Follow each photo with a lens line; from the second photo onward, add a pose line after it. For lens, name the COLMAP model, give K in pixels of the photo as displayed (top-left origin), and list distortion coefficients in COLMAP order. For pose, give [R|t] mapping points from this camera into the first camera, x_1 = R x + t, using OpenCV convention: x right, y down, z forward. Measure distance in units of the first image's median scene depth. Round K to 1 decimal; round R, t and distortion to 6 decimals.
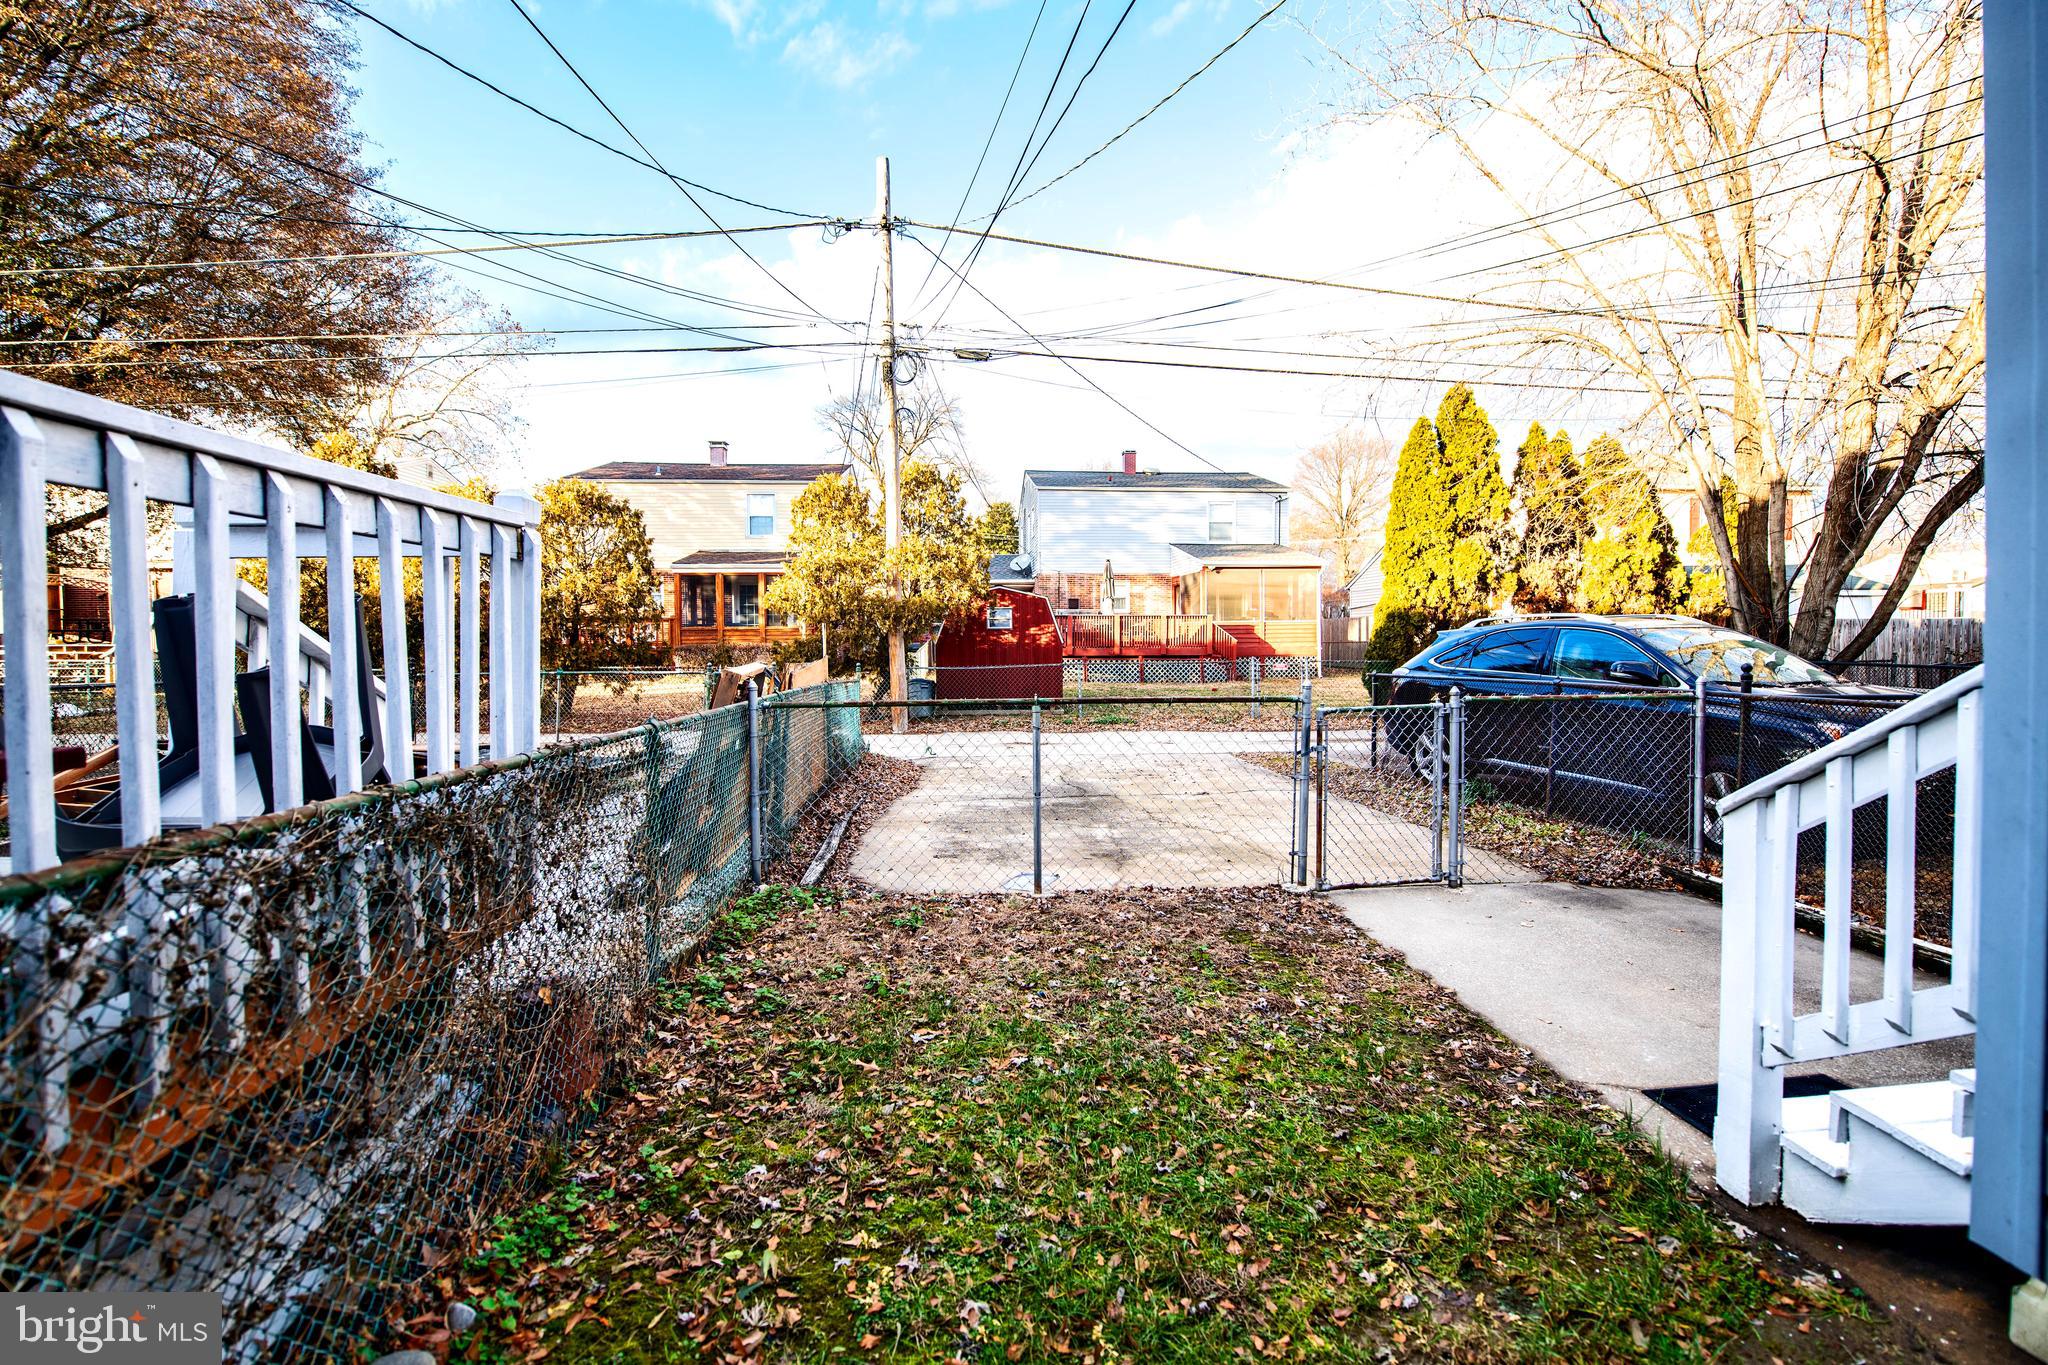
lens RADIAL K [[862.4, 0, 1019.7], [0, 862.4, 663.4], [0, 0, 1]] dist [-0.011686, -0.000807]
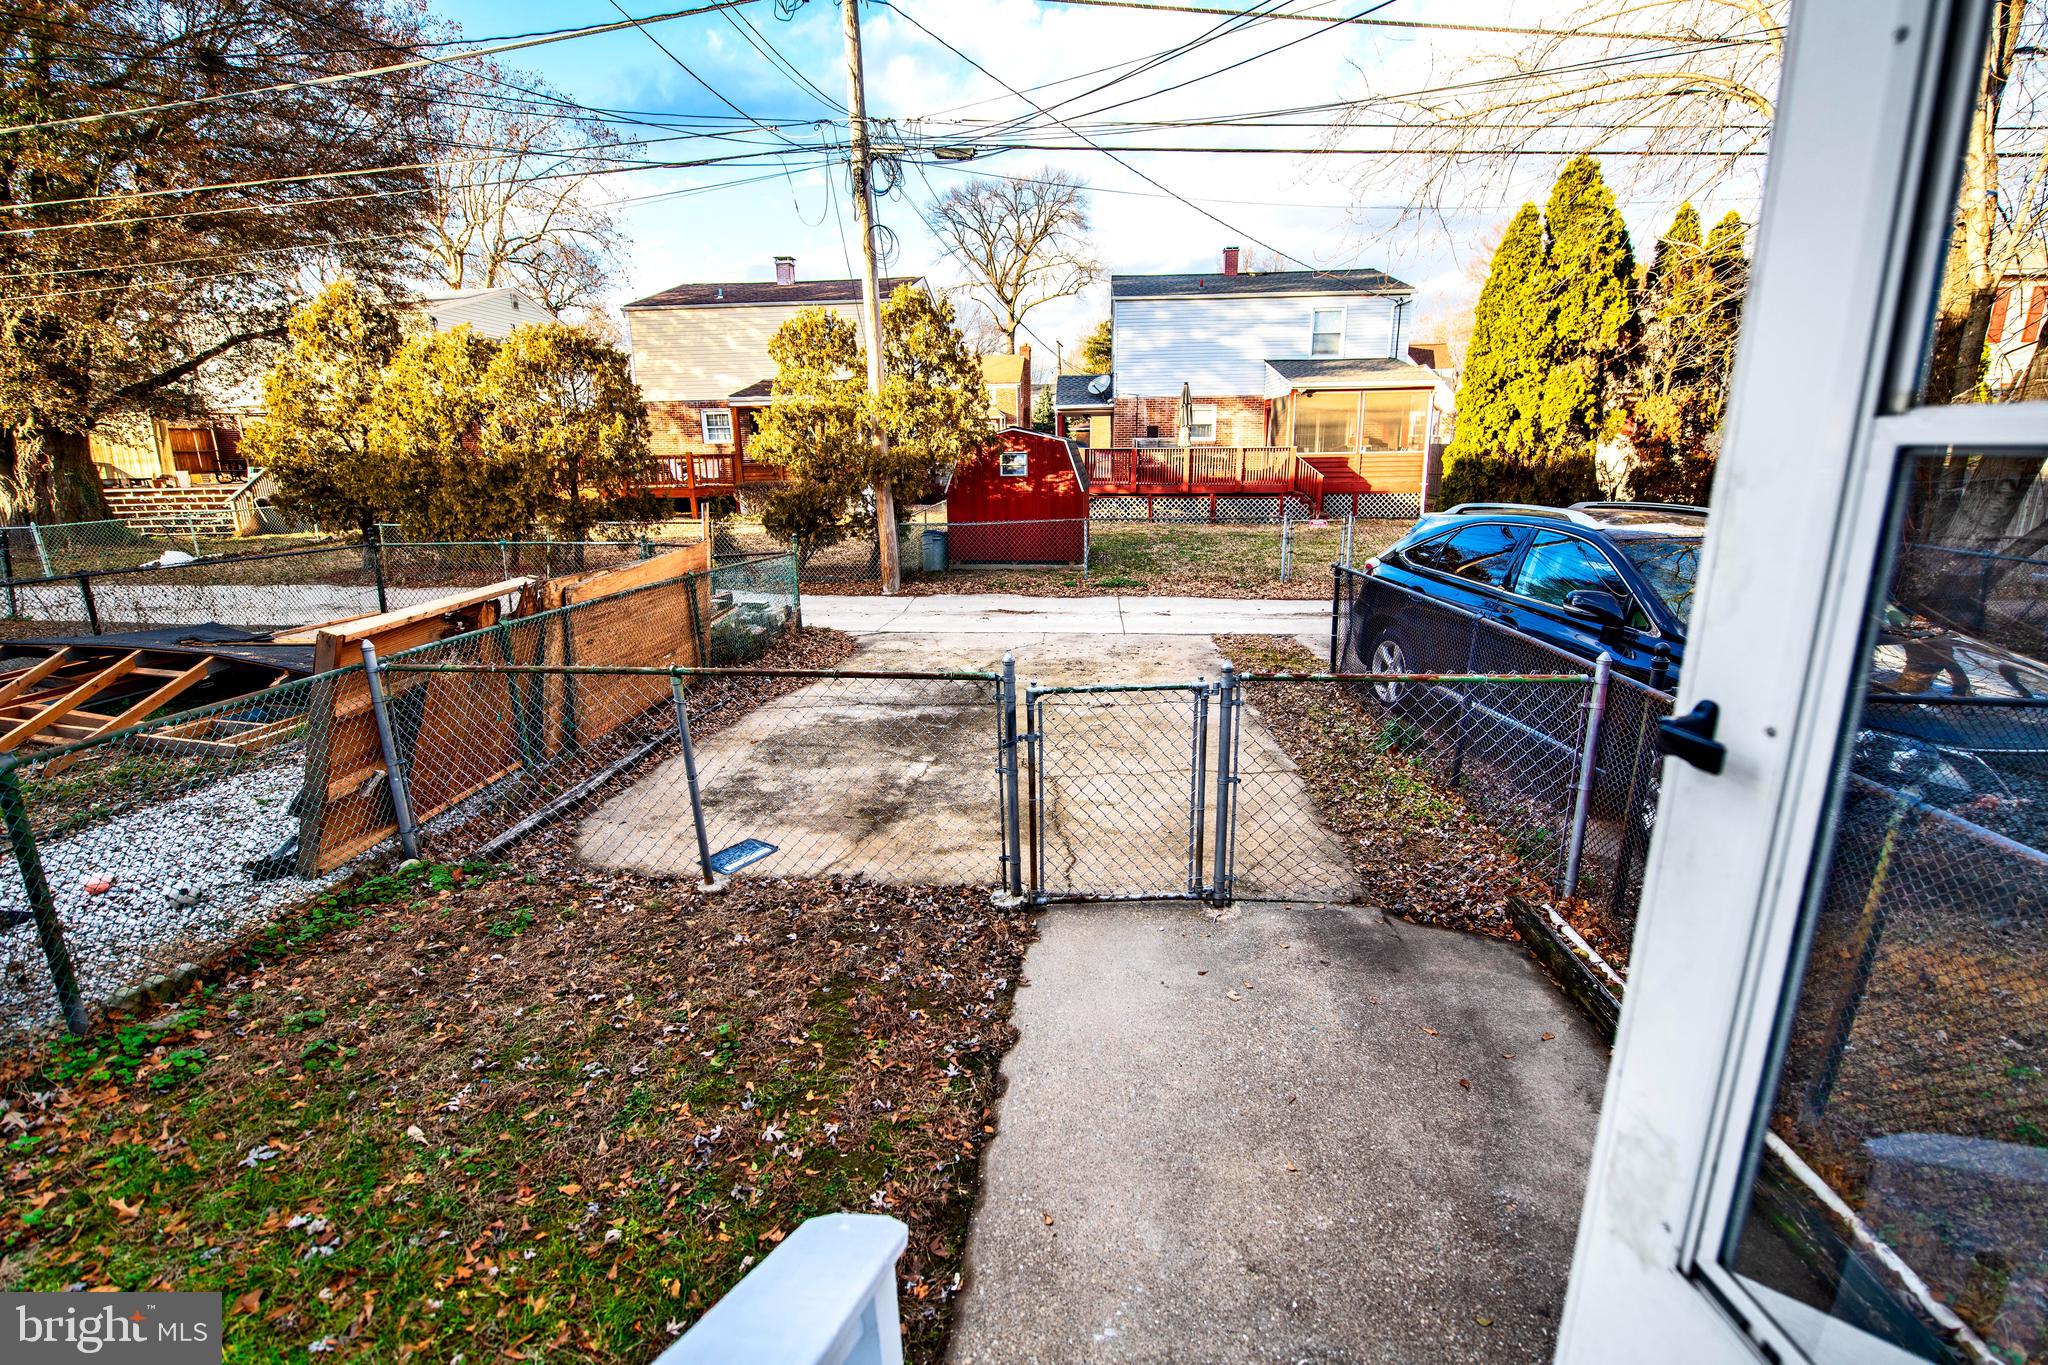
lens RADIAL K [[862.4, 0, 1019.7], [0, 862.4, 663.4], [0, 0, 1]] dist [-0.011686, -0.000807]
pose [[0.986981, 0.030866, -0.157844, 0.147052], [0.002990, 0.977721, 0.209889, -0.041481], [0.160806, -0.207628, 0.964900, 0.084314]]
